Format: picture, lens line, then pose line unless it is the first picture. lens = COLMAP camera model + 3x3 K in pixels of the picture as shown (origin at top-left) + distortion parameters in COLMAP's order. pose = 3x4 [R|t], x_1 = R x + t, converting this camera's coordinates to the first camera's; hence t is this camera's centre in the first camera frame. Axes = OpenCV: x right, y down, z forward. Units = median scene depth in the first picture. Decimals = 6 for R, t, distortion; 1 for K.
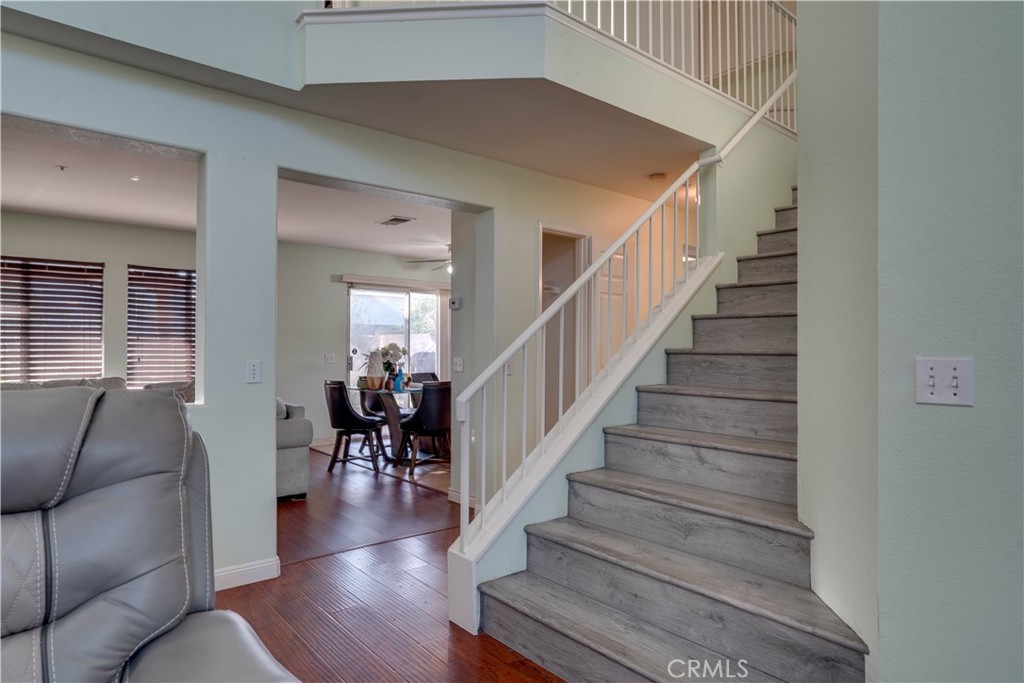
lens RADIAL K [[630.3, 0, 515.4], [0, 630.3, 338.6], [0, 0, 1]] dist [-0.007241, 0.001383]
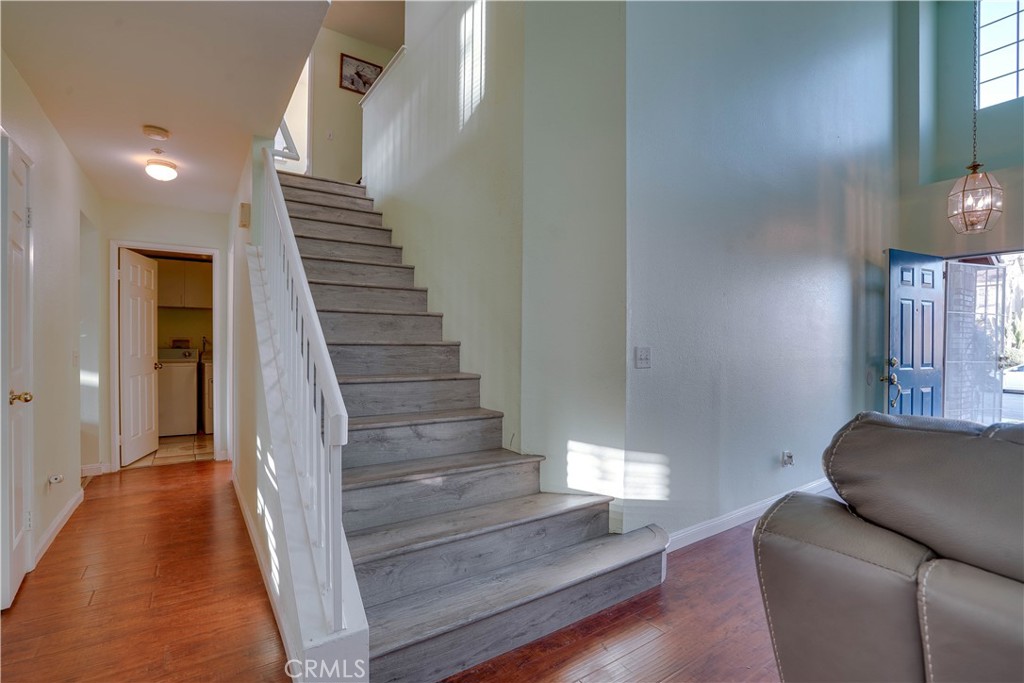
lens RADIAL K [[485.4, 0, 521.8], [0, 485.4, 348.0], [0, 0, 1]] dist [-0.044164, 0.014485]
pose [[0.055549, -0.008762, 0.998418, -0.632425], [-0.025312, 0.999628, 0.010181, 0.017607], [-0.998135, -0.025838, 0.055307, 0.824785]]
